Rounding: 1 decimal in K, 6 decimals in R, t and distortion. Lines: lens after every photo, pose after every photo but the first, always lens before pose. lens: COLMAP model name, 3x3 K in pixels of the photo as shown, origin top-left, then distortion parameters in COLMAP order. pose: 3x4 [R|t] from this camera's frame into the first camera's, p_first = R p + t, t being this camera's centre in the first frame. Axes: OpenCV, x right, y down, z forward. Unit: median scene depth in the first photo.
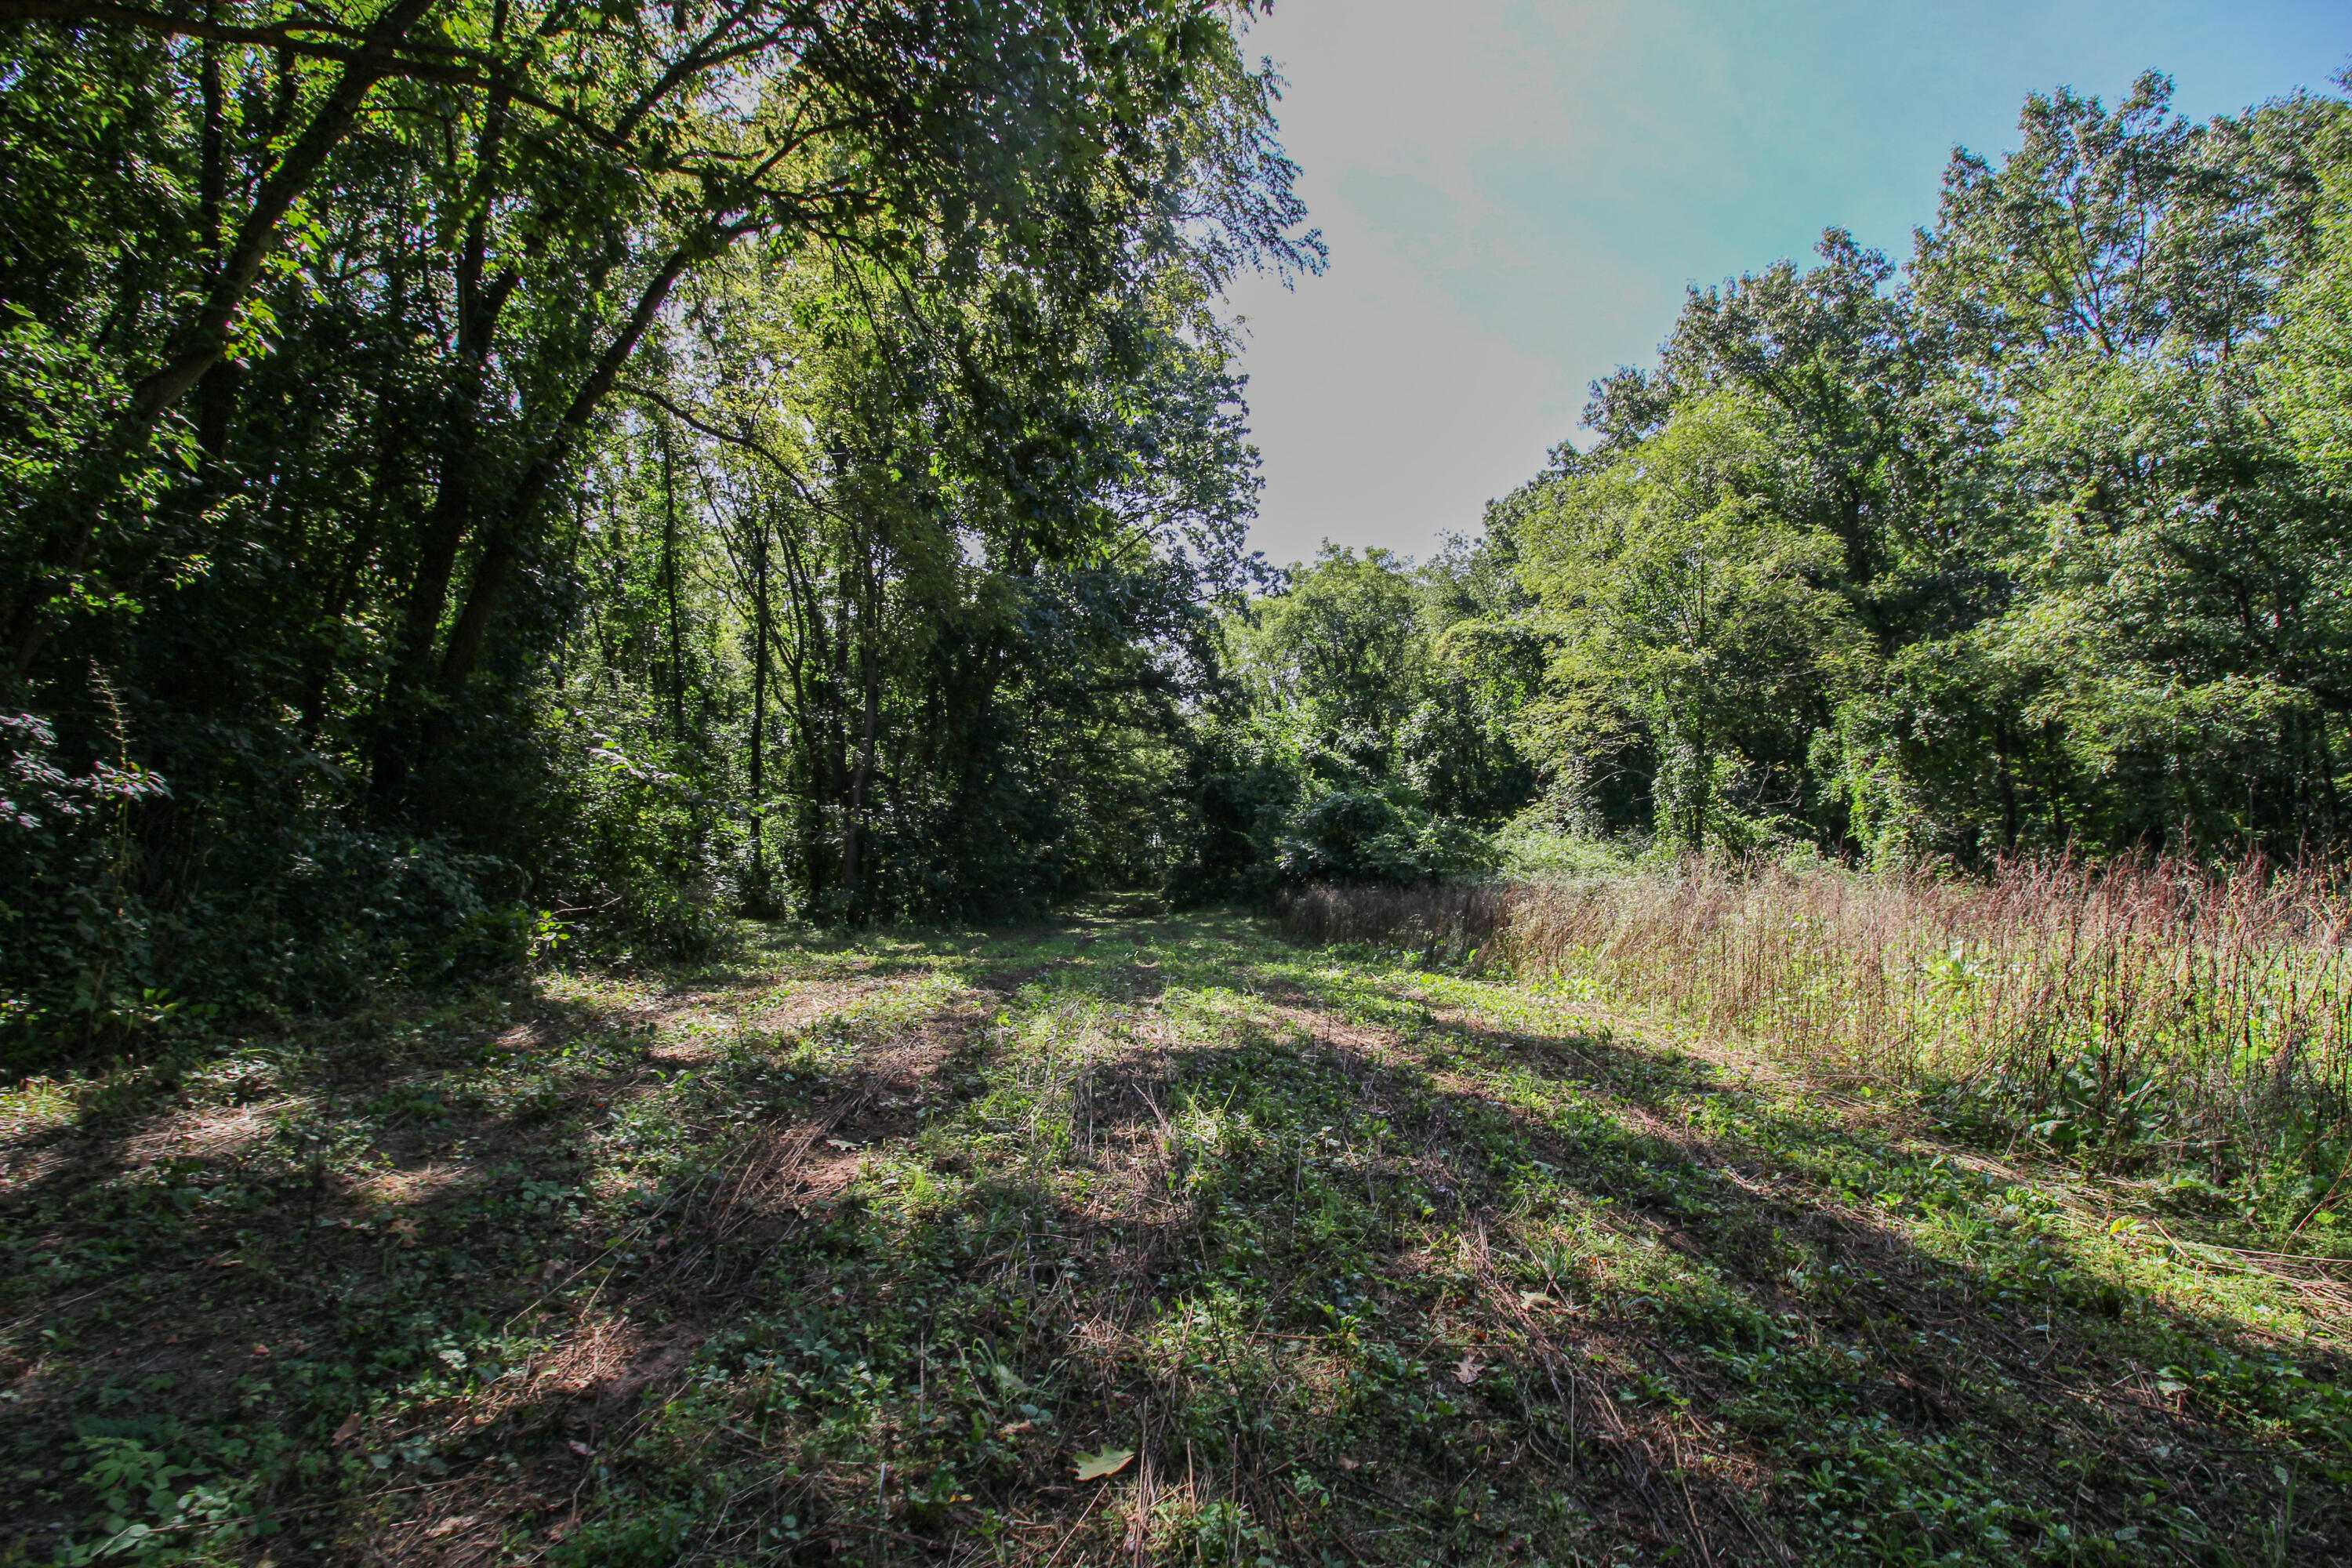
lens RADIAL K [[1086.8, 0, 1184.3], [0, 1086.8, 780.2], [0, 0, 1]] dist [0.006886, -0.017653]
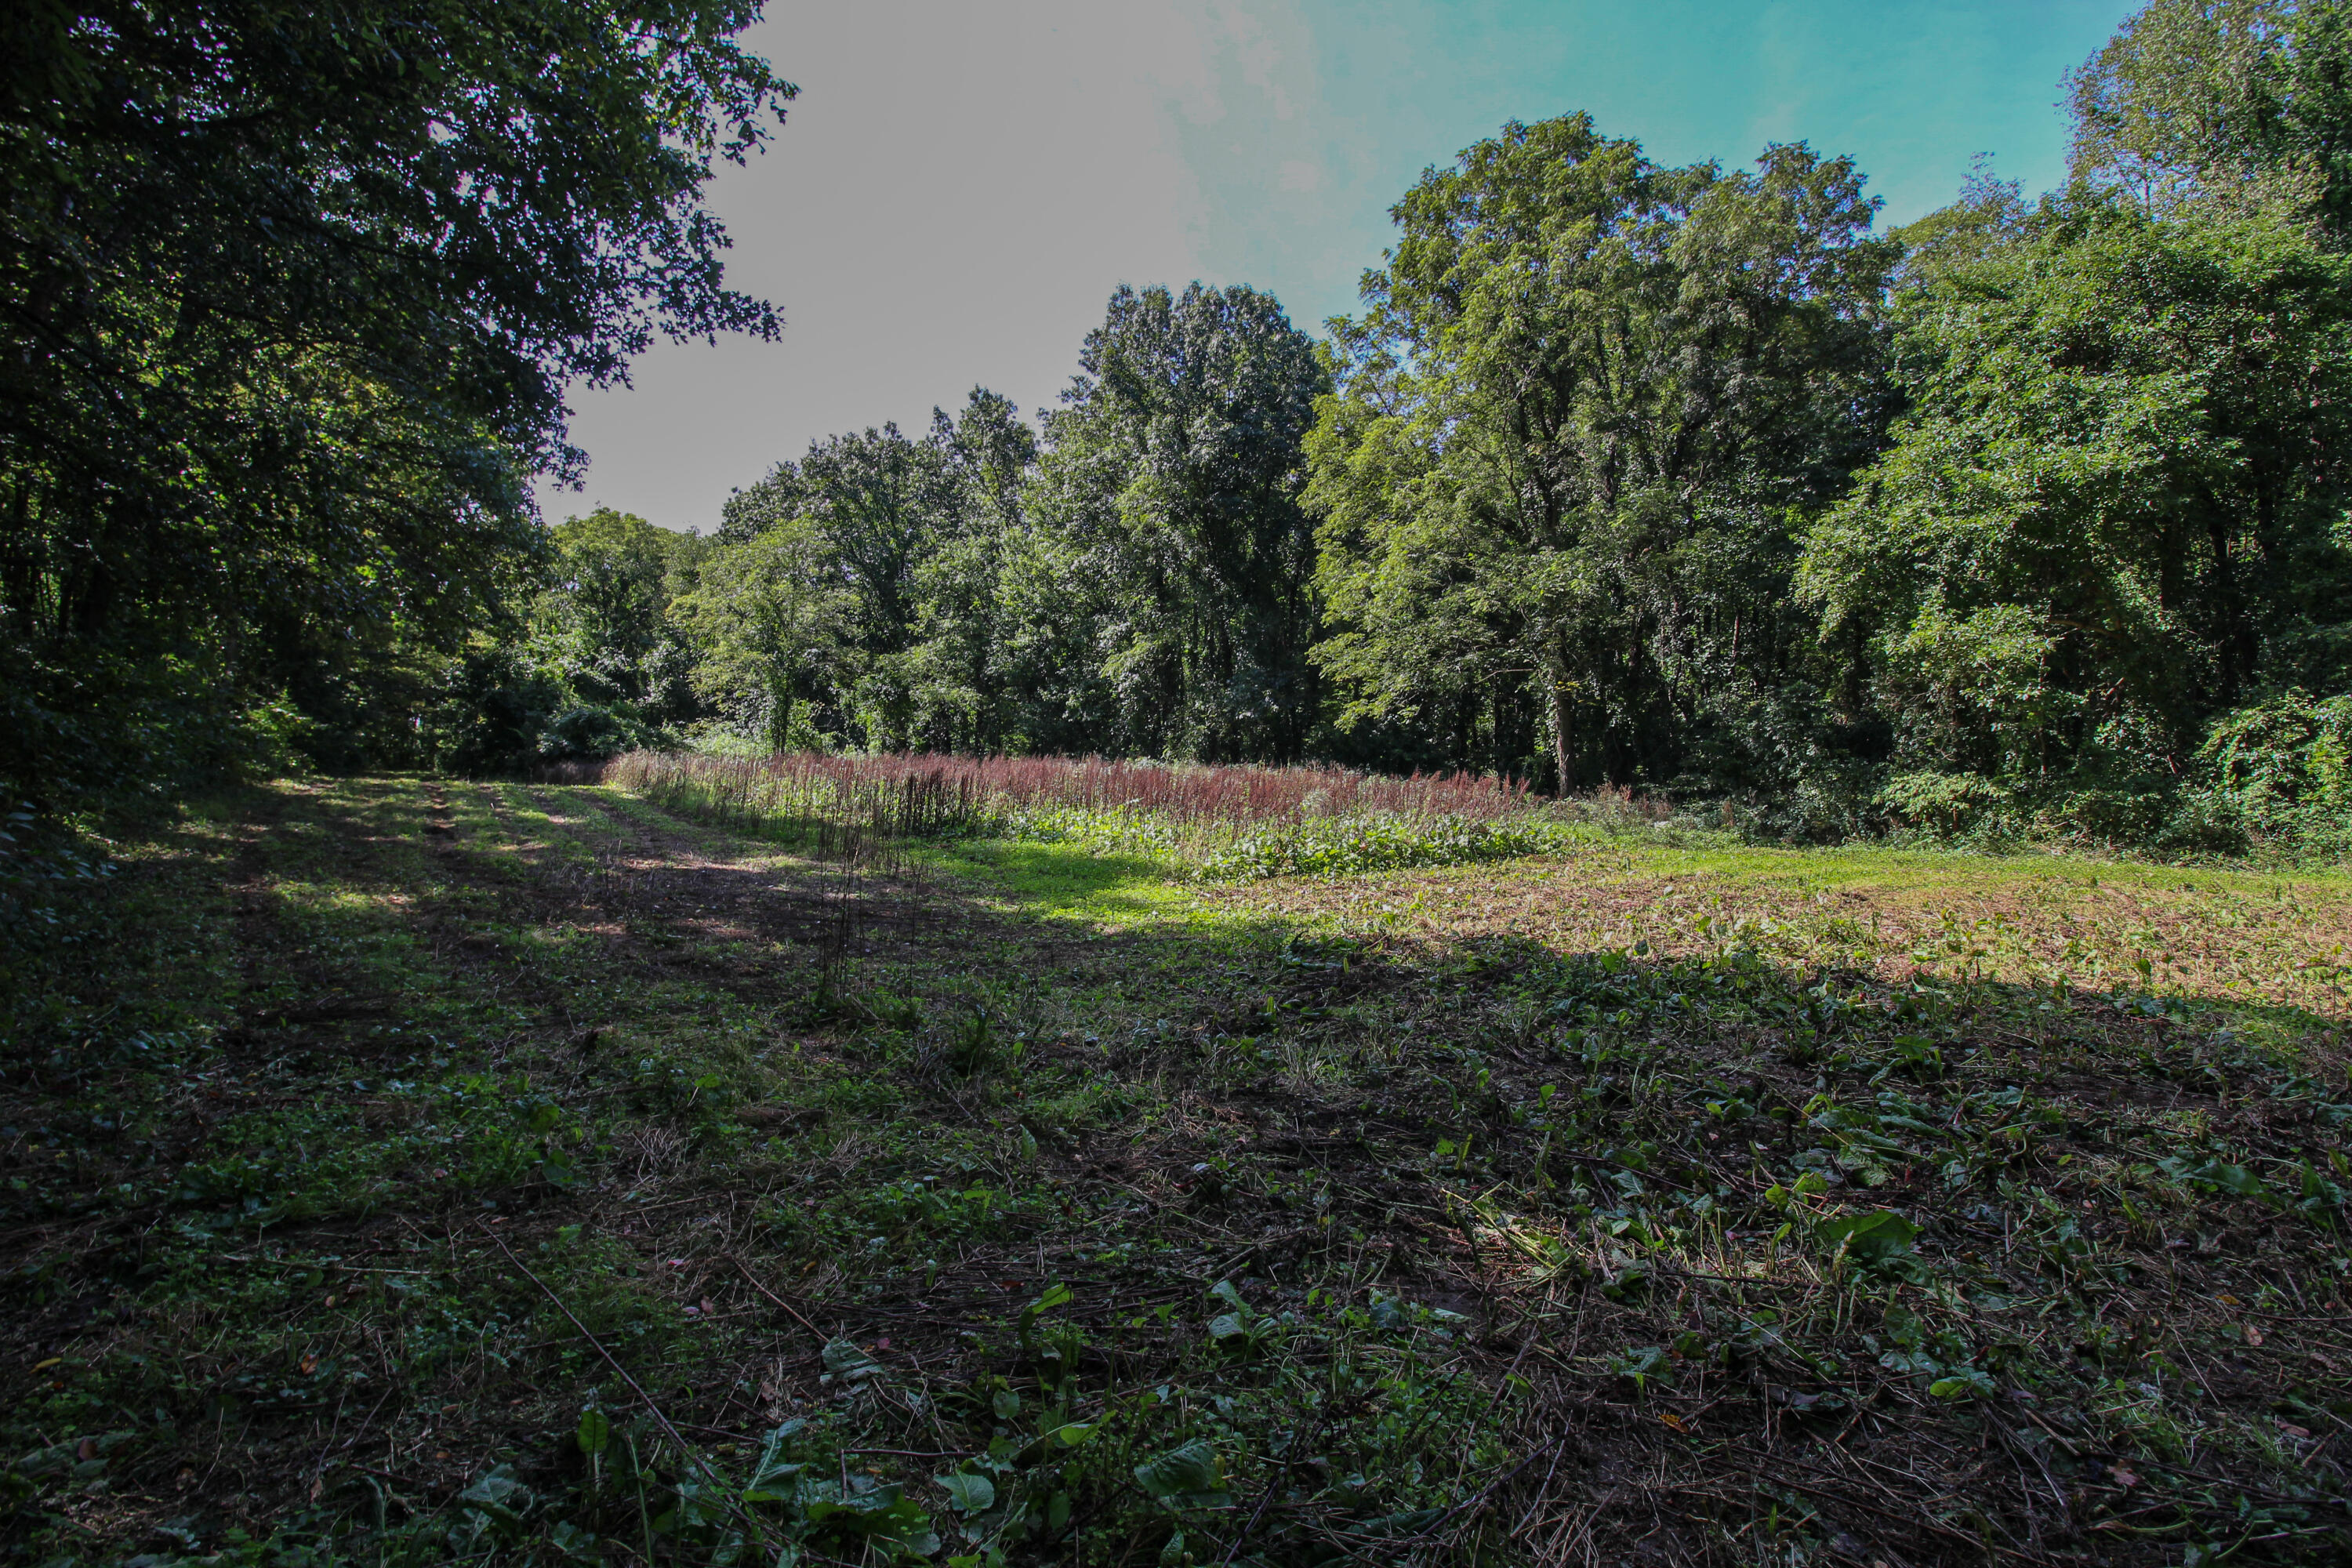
lens RADIAL K [[1086.8, 0, 1184.3], [0, 1086.8, 780.2], [0, 0, 1]] dist [0.006886, -0.017653]
pose [[0.824926, 0.011864, 0.565116, -0.027003], [-0.067334, 0.994723, 0.077408, -0.048058], [-0.561215, -0.101907, 0.821372, -0.627837]]
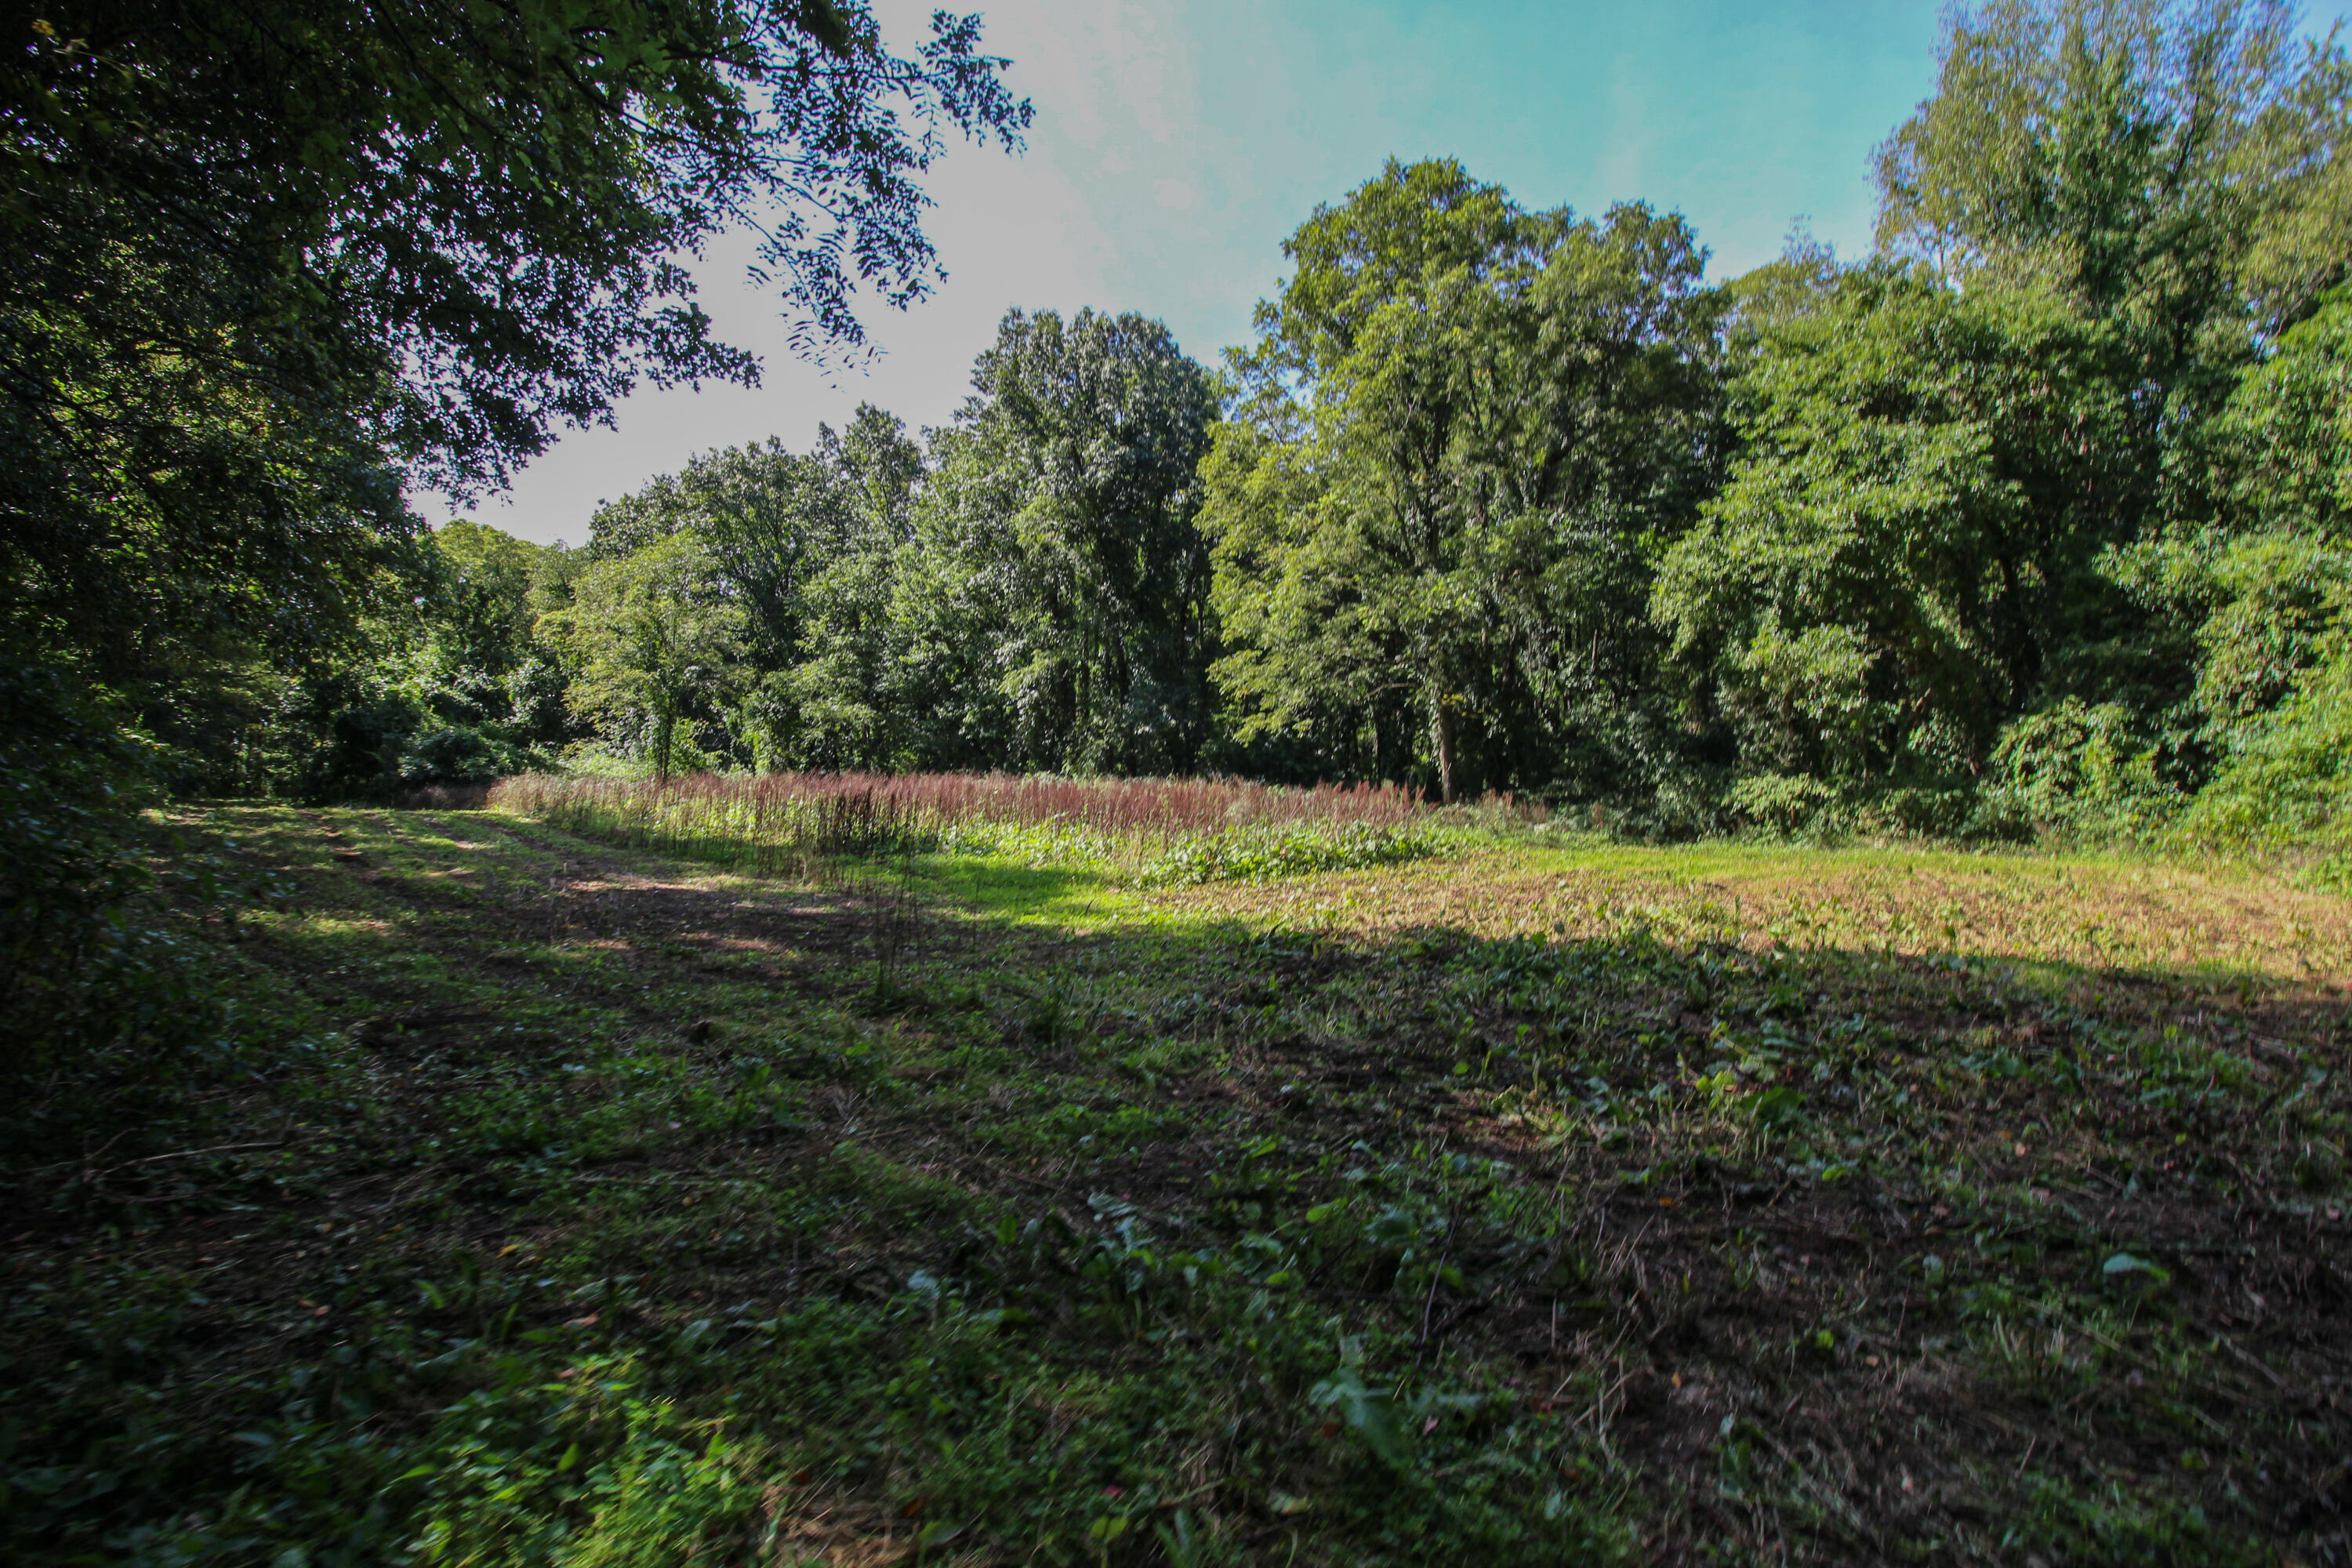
lens RADIAL K [[1086.8, 0, 1184.3], [0, 1086.8, 780.2], [0, 0, 1]] dist [0.006886, -0.017653]
pose [[0.757274, 0.006107, 0.653069, -0.055933], [-0.058497, 0.996571, 0.058512, -0.048855], [-0.650473, -0.082512, 0.755034, -0.635822]]
